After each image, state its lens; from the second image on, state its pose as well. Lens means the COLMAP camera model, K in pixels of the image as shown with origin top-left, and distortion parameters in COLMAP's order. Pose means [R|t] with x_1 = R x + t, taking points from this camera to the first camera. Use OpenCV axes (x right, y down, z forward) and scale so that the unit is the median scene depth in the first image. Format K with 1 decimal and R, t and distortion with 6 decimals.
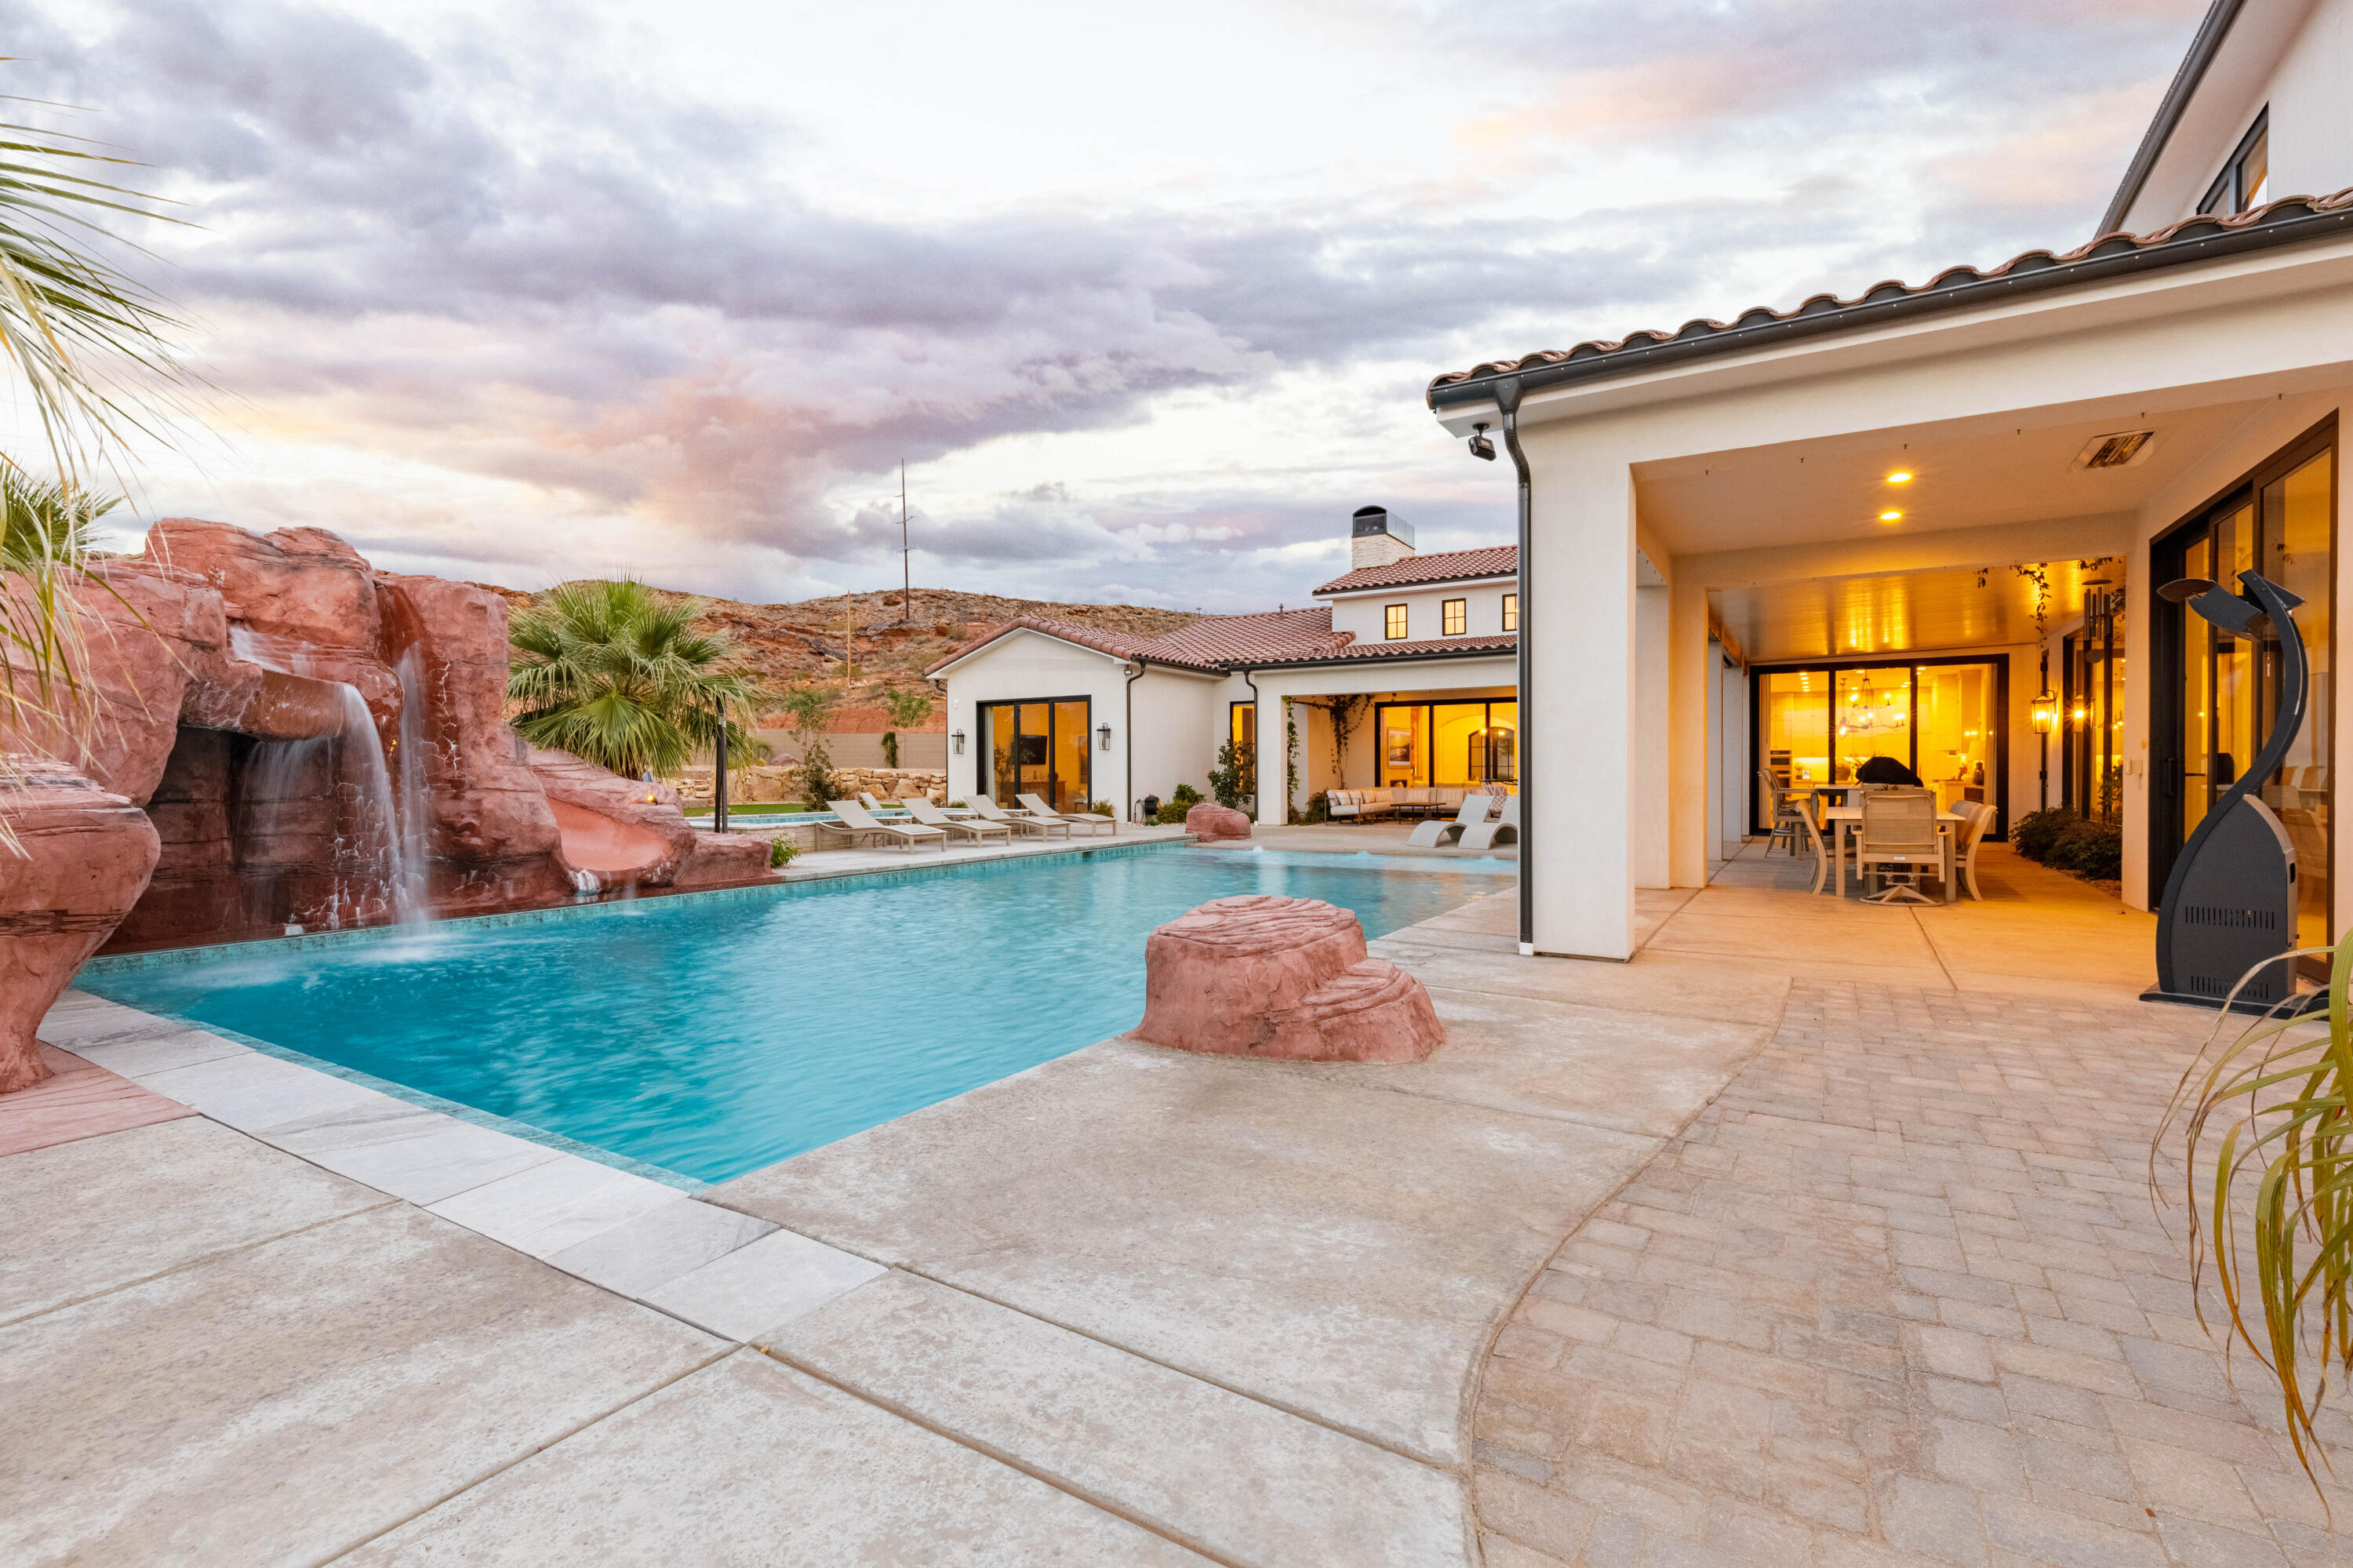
lens RADIAL K [[1054.2, 0, 1176.5], [0, 1054.2, 784.0], [0, 0, 1]] dist [0.011231, -0.000048]
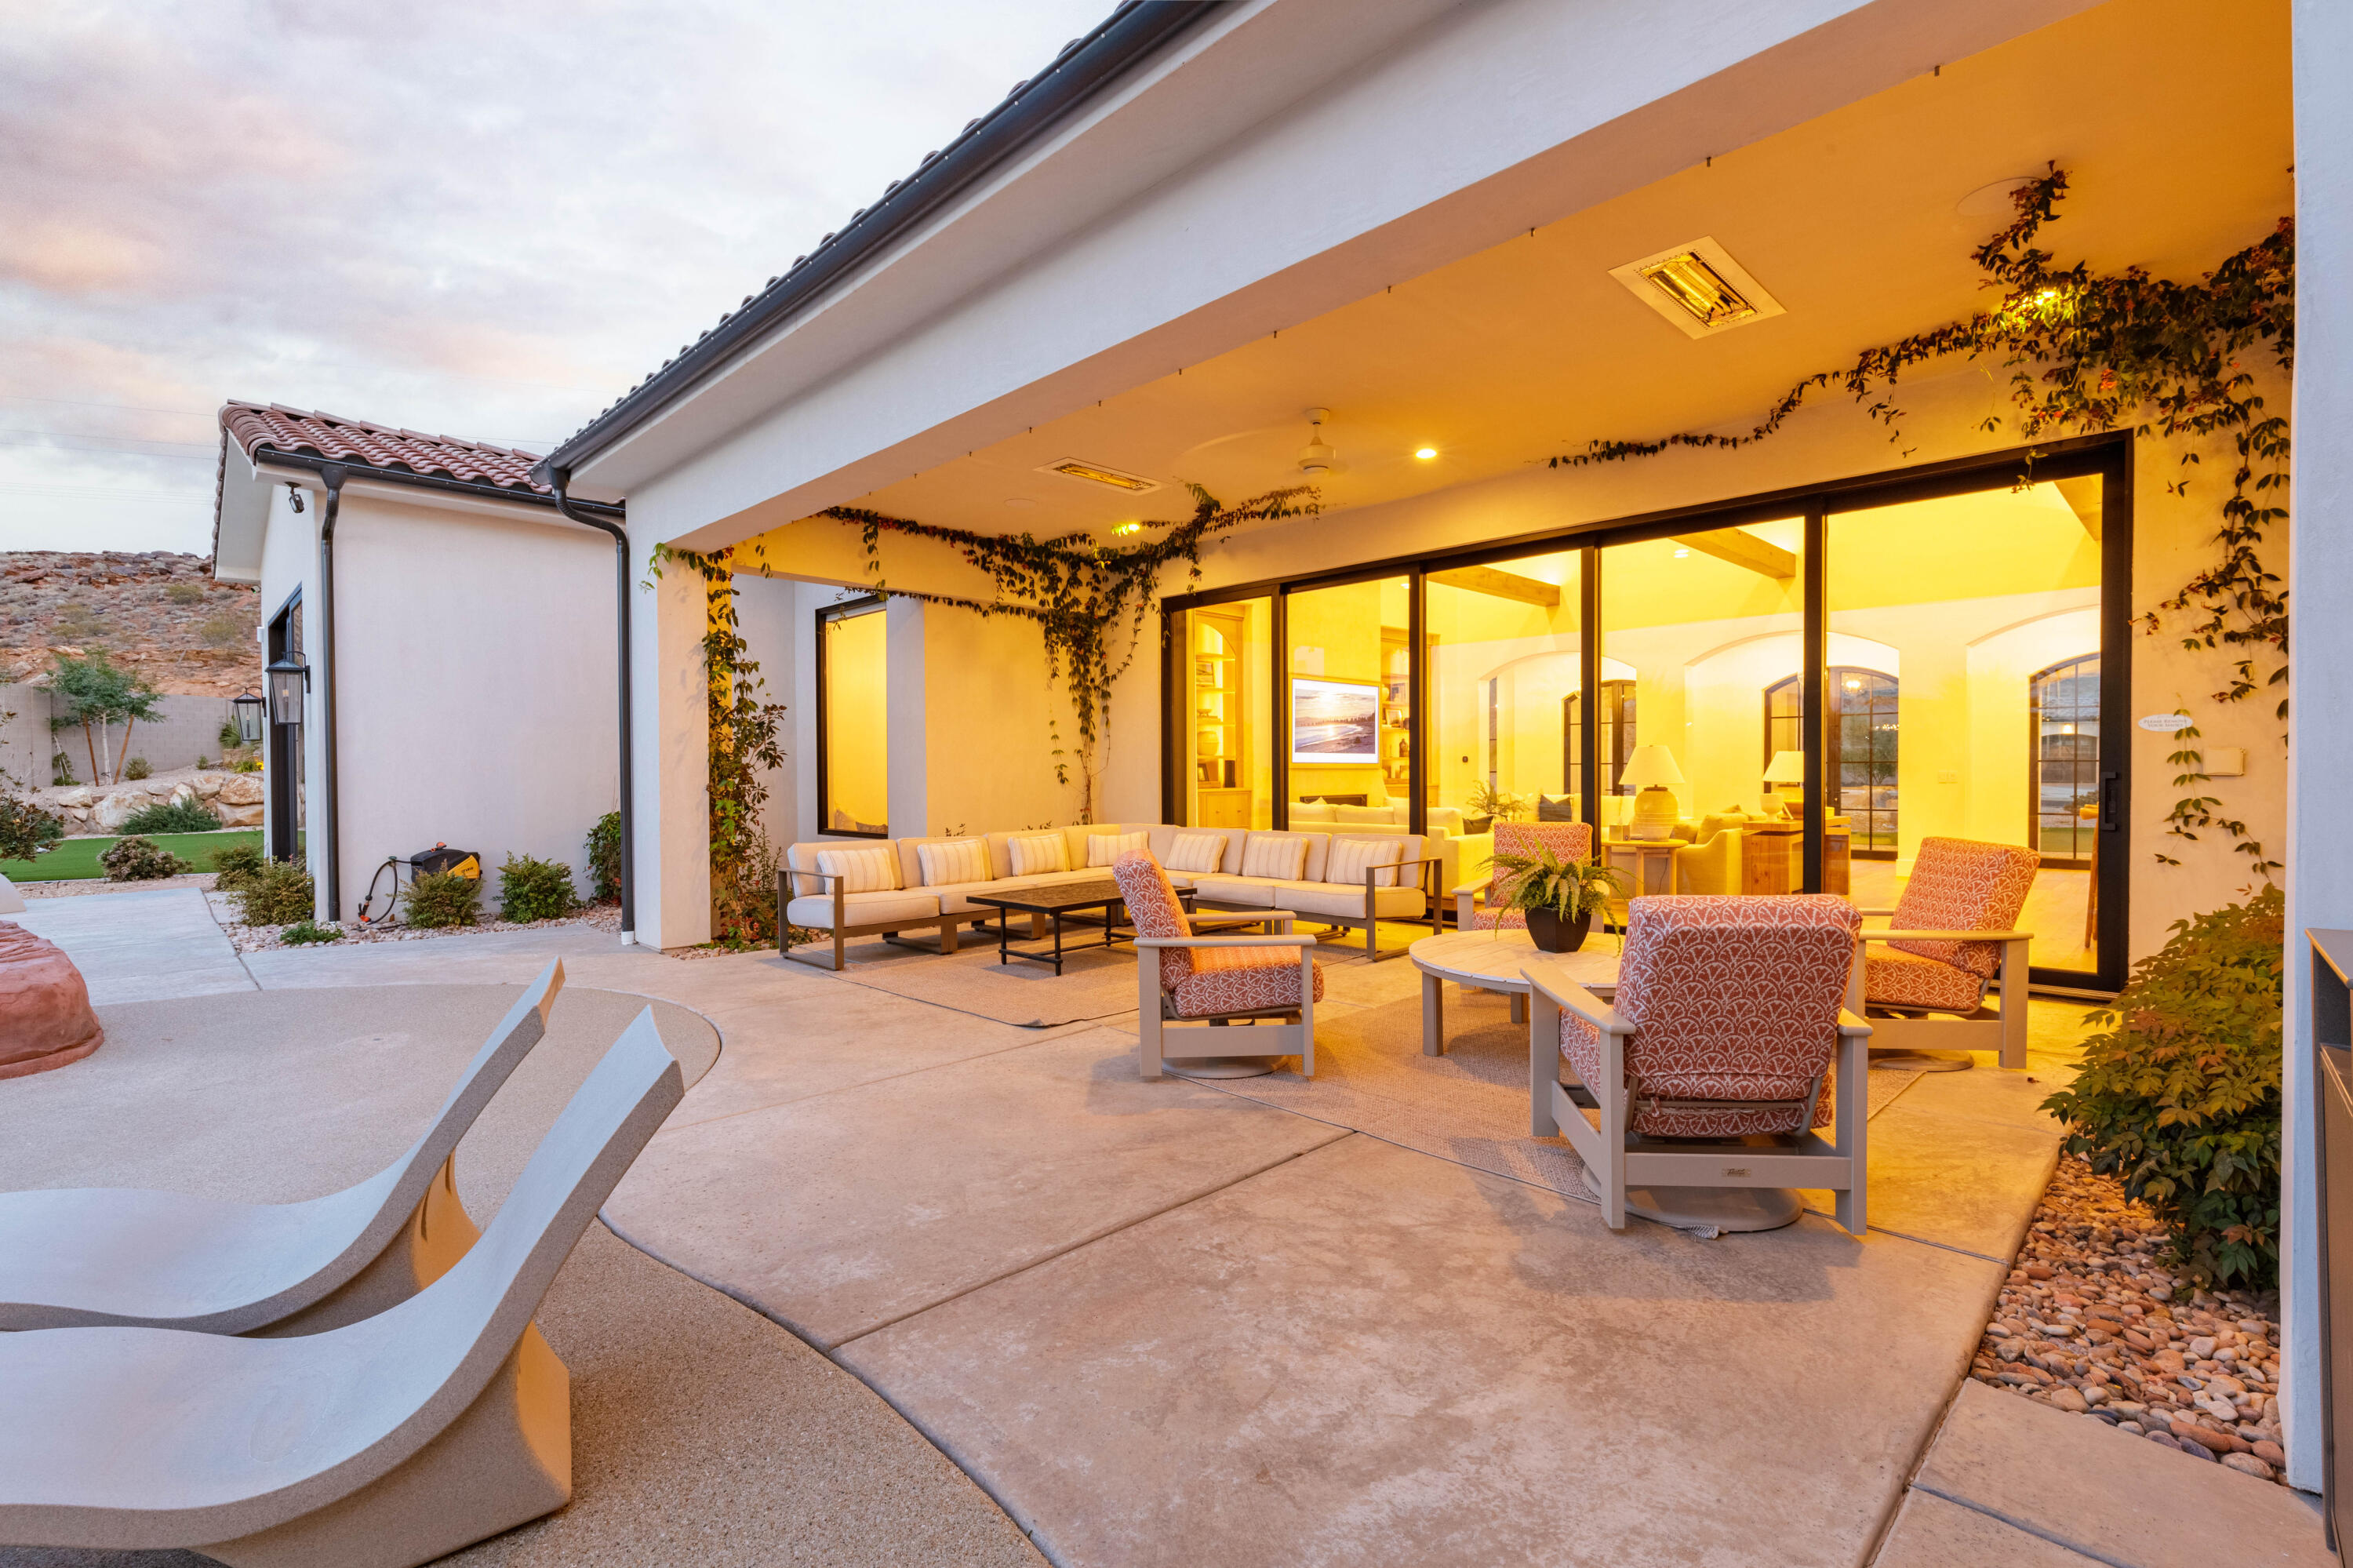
lens RADIAL K [[1054.2, 0, 1176.5], [0, 1054.2, 784.0], [0, 0, 1]] dist [0.011231, -0.000048]
pose [[0.969859, 0.001834, -0.243659, 0.286743], [-0.000811, 0.999990, 0.004300, -0.011848], [0.243664, -0.003973, 0.969851, 0.626338]]
